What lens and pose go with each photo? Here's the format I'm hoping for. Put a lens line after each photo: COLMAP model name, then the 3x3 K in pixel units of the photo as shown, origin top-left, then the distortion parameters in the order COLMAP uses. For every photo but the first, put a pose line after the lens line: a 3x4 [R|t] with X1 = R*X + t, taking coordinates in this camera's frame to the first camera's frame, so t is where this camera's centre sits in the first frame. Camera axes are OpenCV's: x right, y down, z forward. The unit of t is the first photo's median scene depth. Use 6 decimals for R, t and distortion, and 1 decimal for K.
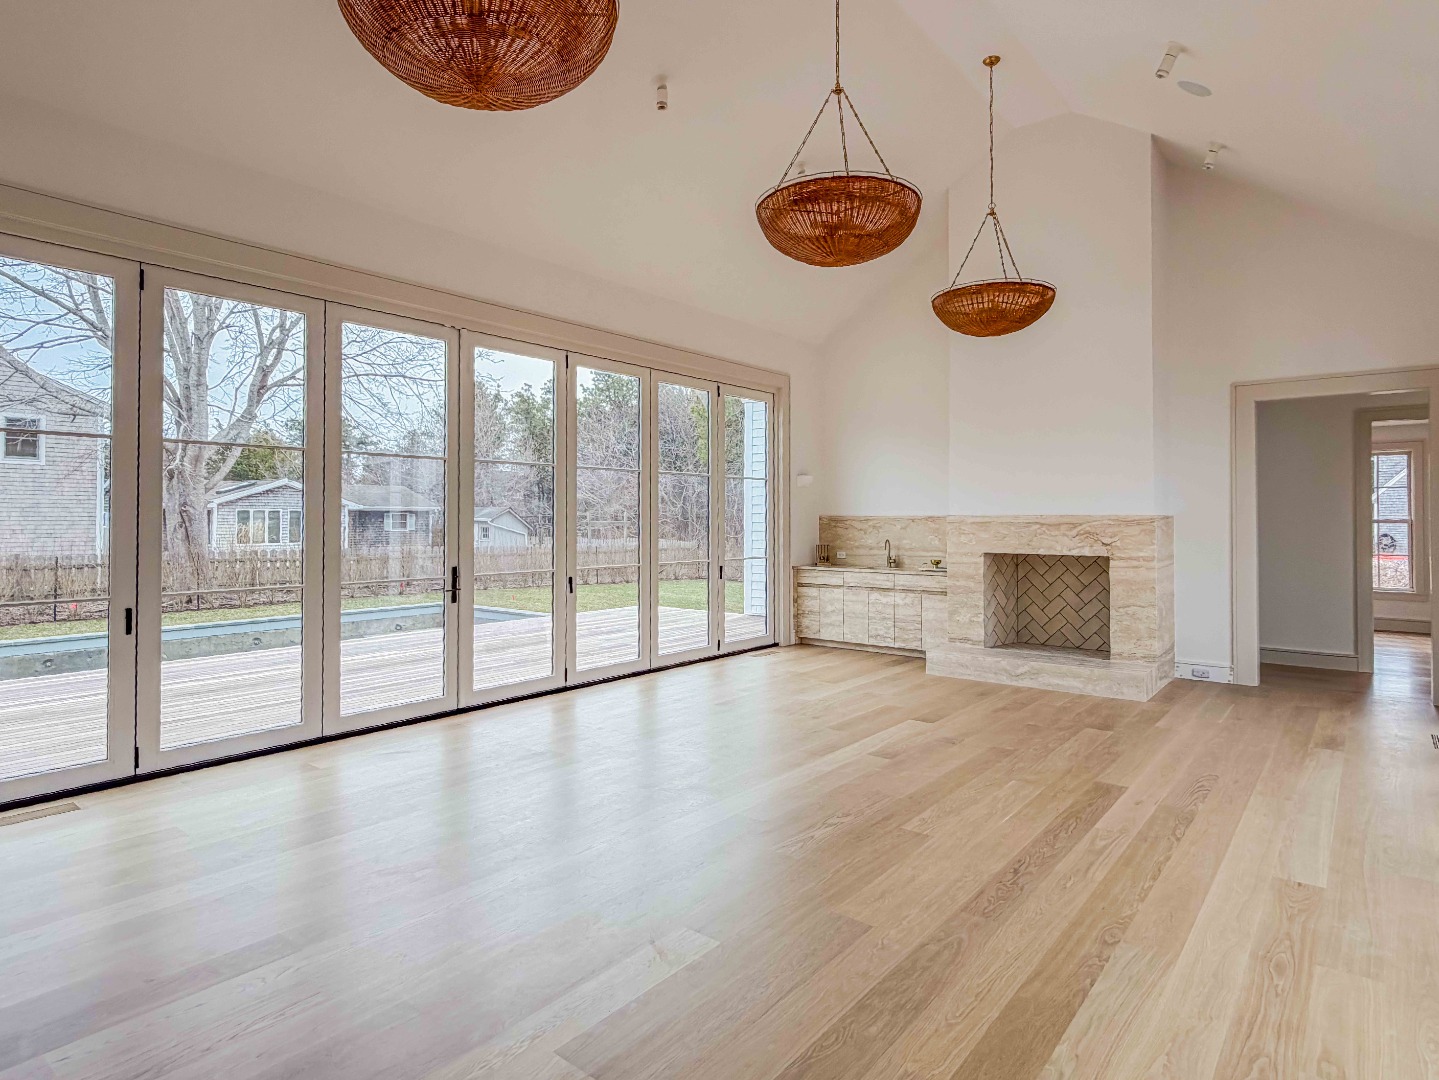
lens RADIAL K [[835.0, 0, 688.4], [0, 835.0, 511.4], [0, 0, 1]] dist [-0.002490, 0.002343]
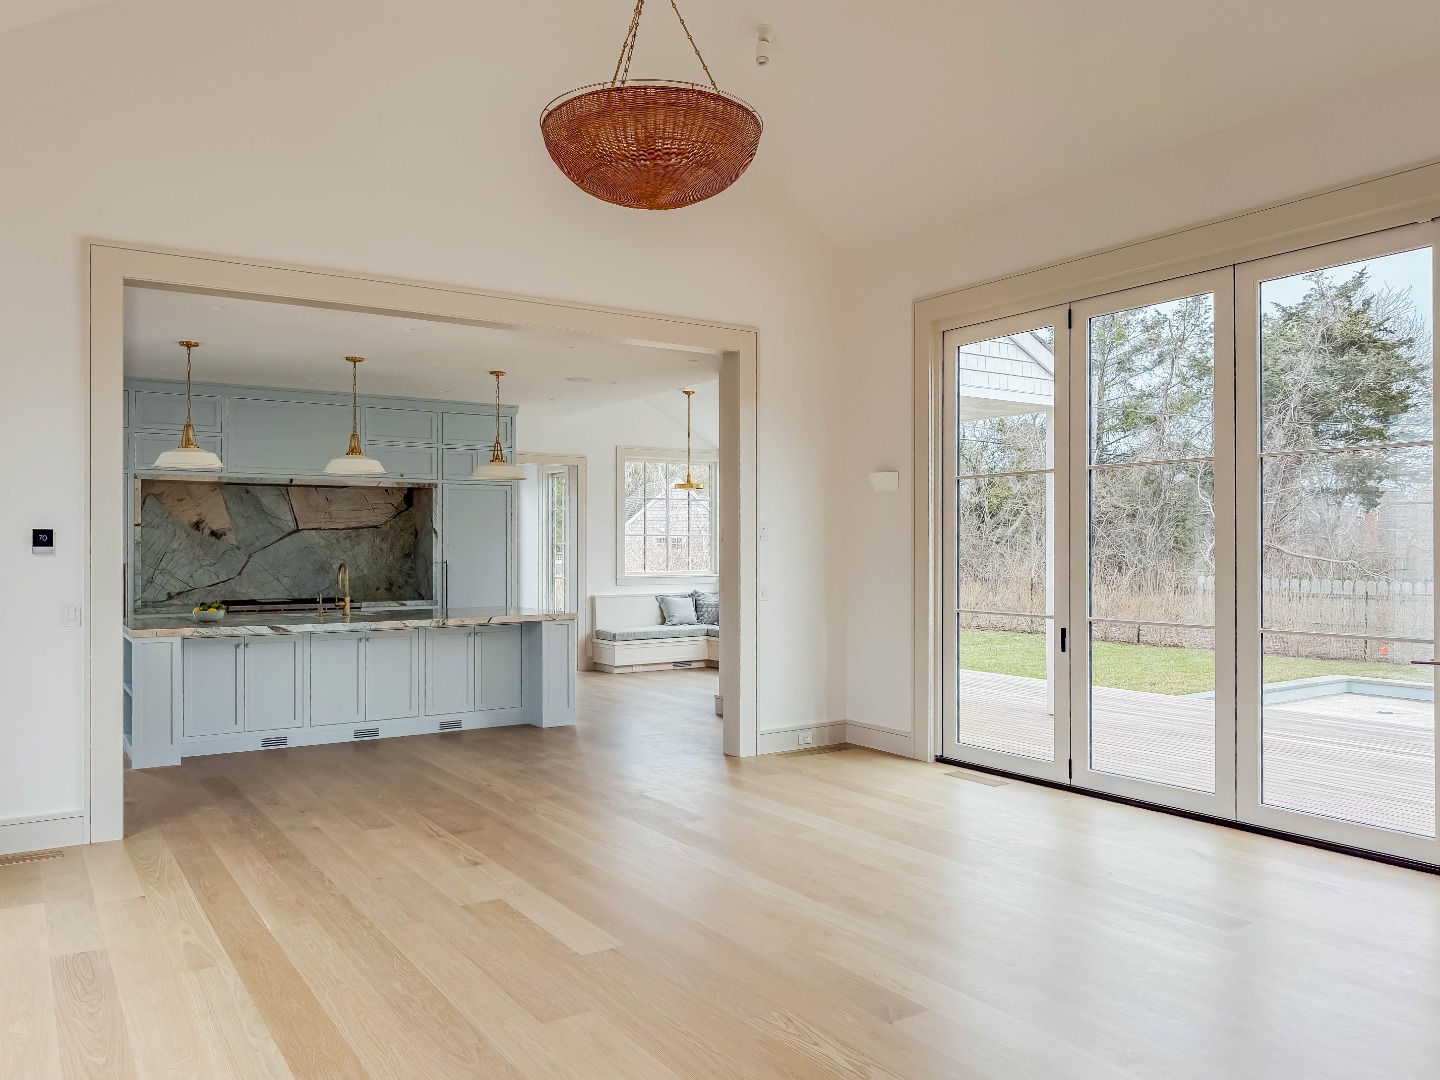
lens RADIAL K [[1053.8, 0, 694.6], [0, 1053.8, 546.1], [0, 0, 1]] dist [0.010691, -0.021754]
pose [[-0.298360, -0.000537, -0.954453, 0.454180], [0.010388, 0.999939, -0.003810, 0.006390], [0.954397, -0.011052, -0.298337, 0.557096]]
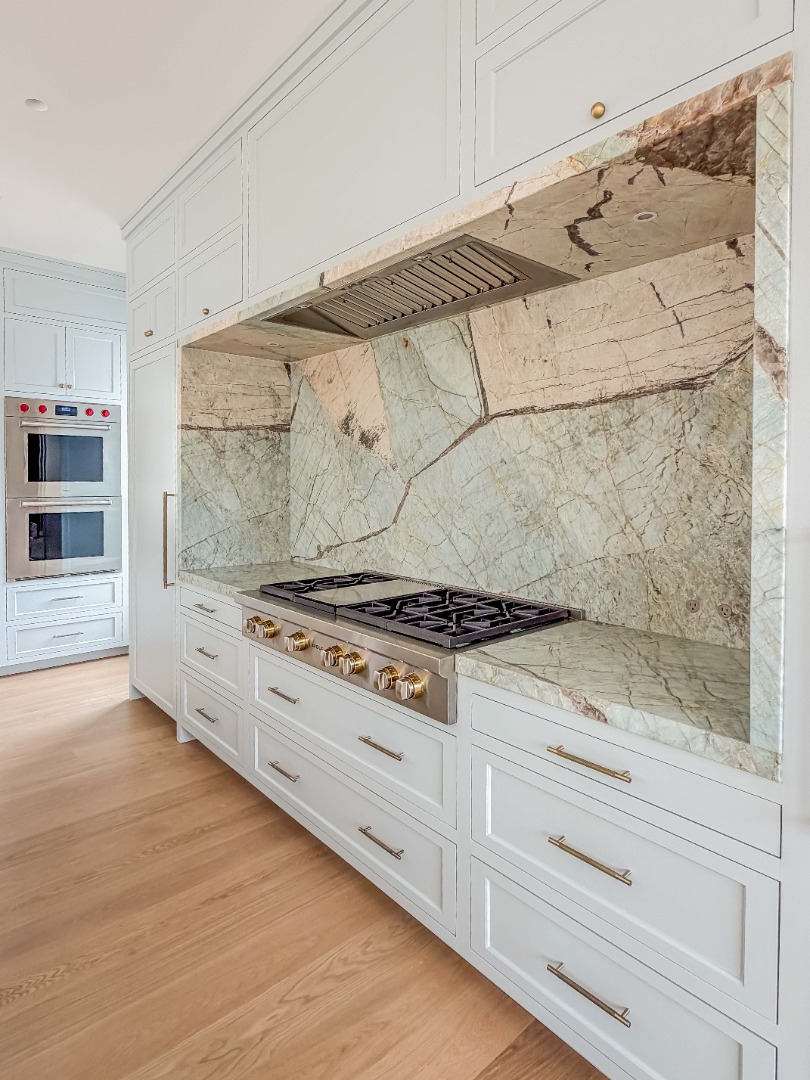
lens RADIAL K [[589.6, 0, 408.1], [0, 589.6, 489.3], [0, 0, 1]] dist [-0.000930, -0.001374]
pose [[-0.989299, -0.002109, 0.145885, -0.763881], [-0.000820, 0.999960, 0.008893, 0.008631], [-0.145898, 0.008679, -0.989262, -0.071974]]
